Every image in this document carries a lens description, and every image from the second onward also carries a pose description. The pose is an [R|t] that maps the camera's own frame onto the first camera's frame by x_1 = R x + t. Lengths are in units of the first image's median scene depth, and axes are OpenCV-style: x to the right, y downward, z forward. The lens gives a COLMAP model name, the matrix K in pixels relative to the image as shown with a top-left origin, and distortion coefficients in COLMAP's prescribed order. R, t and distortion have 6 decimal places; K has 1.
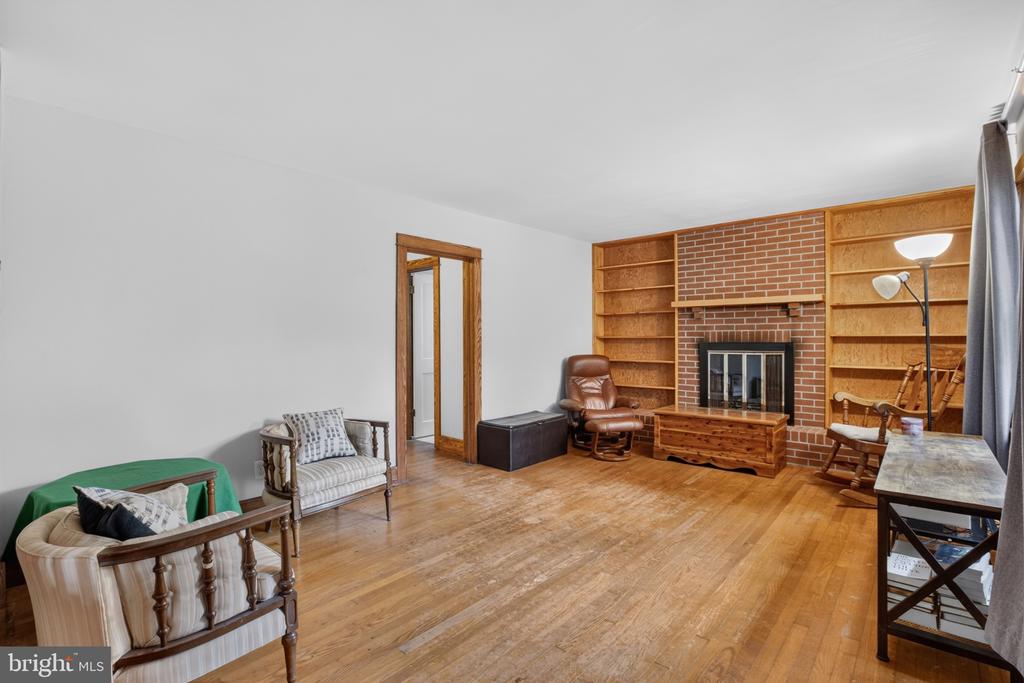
lens RADIAL K [[469.6, 0, 511.4], [0, 469.6, 339.6], [0, 0, 1]] dist [-0.061323, 0.021450]
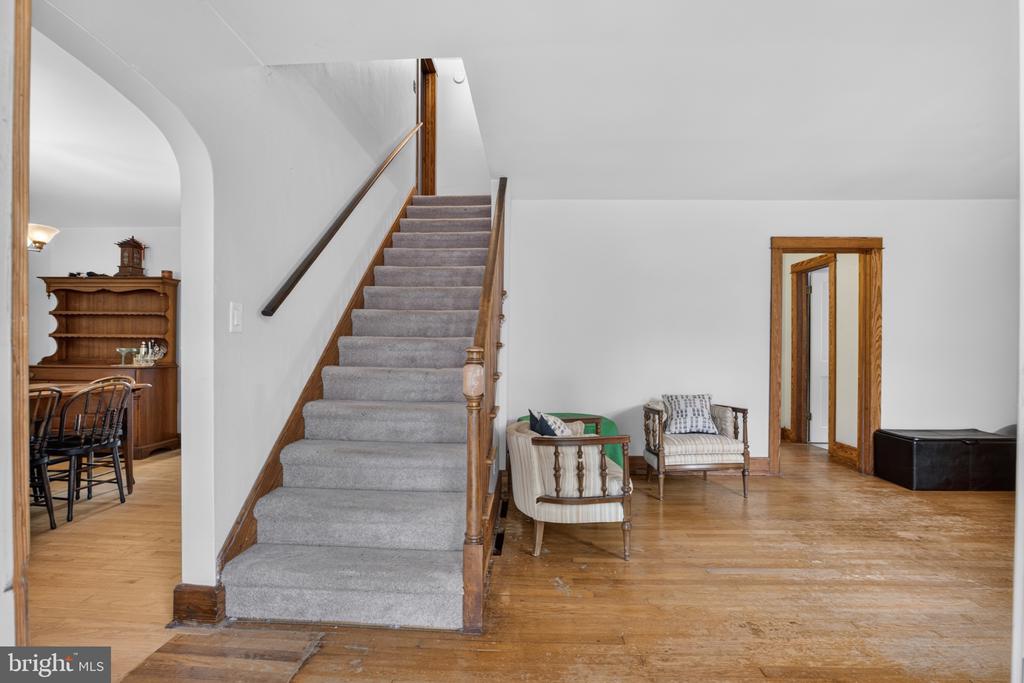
lens RADIAL K [[464.7, 0, 514.2], [0, 464.7, 342.3], [0, 0, 1]] dist [-0.055329, 0.019693]
pose [[0.639546, -0.003765, -0.768744, 0.154469], [-0.007524, 0.999909, -0.011156, 0.022500], [0.768716, 0.012919, 0.639460, -0.093296]]
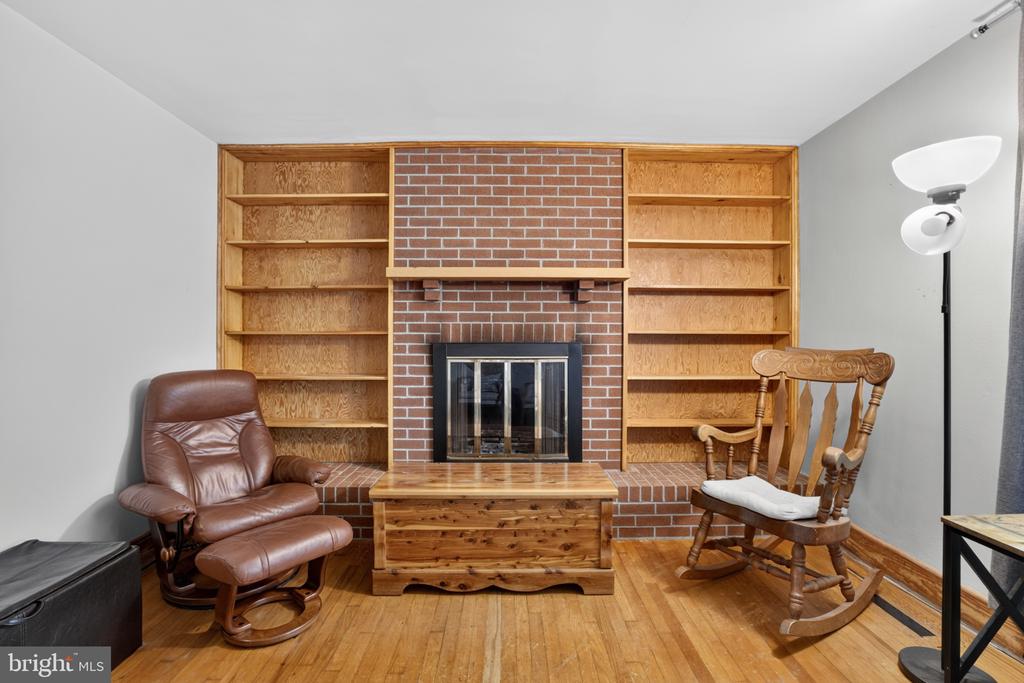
lens RADIAL K [[464.7, 0, 514.2], [0, 464.7, 342.3], [0, 0, 1]] dist [-0.055329, 0.019693]
pose [[0.732910, 0.002251, 0.680322, 0.103266], [-0.003118, 0.999995, 0.000050, 0.005845], [-0.680319, -0.002159, 0.732913, 0.587247]]
